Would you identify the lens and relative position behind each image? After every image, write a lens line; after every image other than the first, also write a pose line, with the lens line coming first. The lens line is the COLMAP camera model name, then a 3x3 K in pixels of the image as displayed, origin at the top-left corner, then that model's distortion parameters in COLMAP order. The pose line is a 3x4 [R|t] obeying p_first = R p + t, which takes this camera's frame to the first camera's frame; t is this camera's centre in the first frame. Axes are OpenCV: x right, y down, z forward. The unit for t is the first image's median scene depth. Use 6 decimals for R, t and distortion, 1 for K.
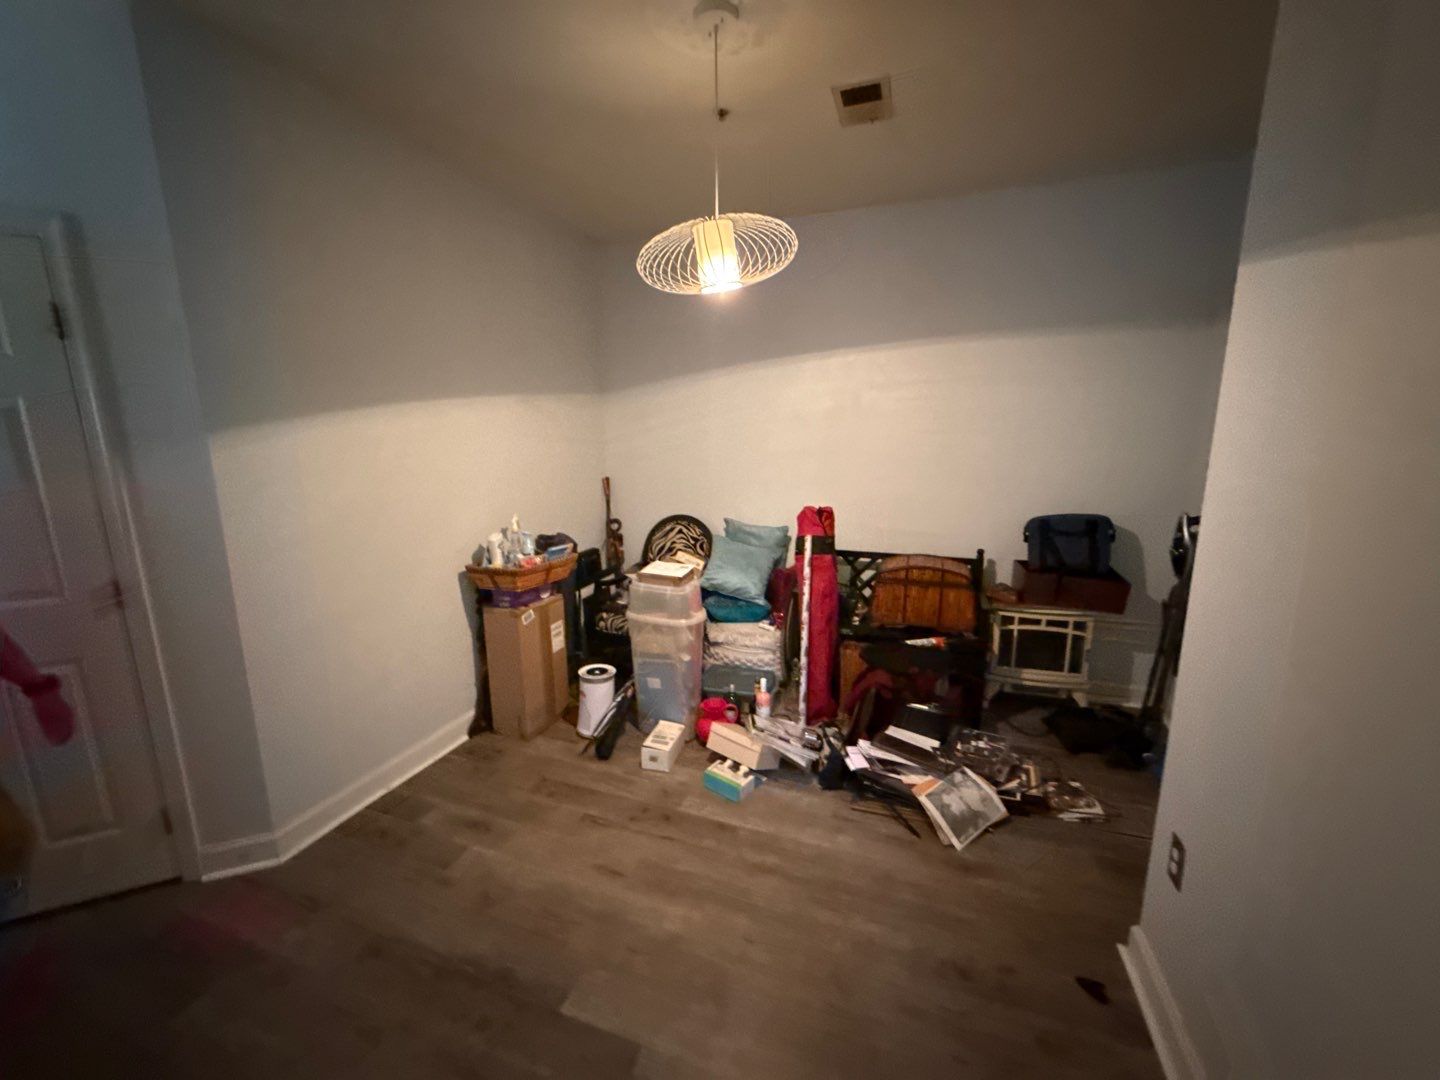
lens RADIAL K [[570.7, 0, 718.2], [0, 570.7, 539.3], [0, 0, 1]] dist [0.000501, 0.000005]
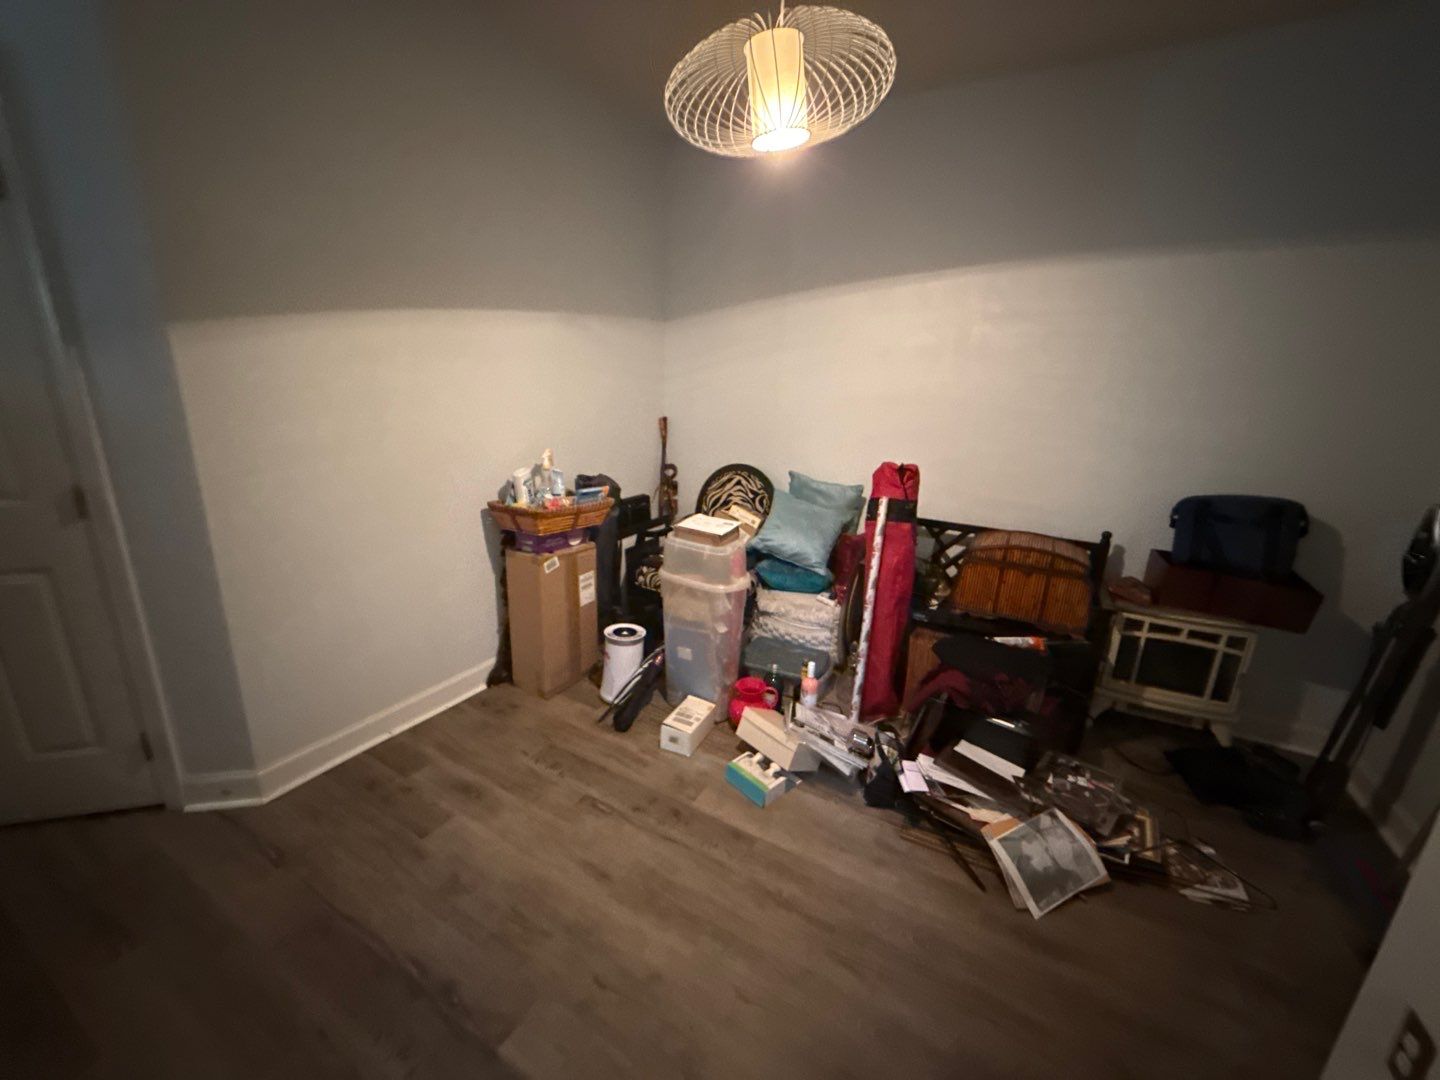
lens RADIAL K [[570.7, 0, 718.2], [0, 570.7, 539.3], [0, 0, 1]] dist [0.000501, 0.000005]
pose [[0.986035, 0.086260, -0.142458, 0.047613], [-0.074919, 0.993717, 0.083151, 0.002554], [0.148735, -0.071317, 0.986302, 0.158327]]
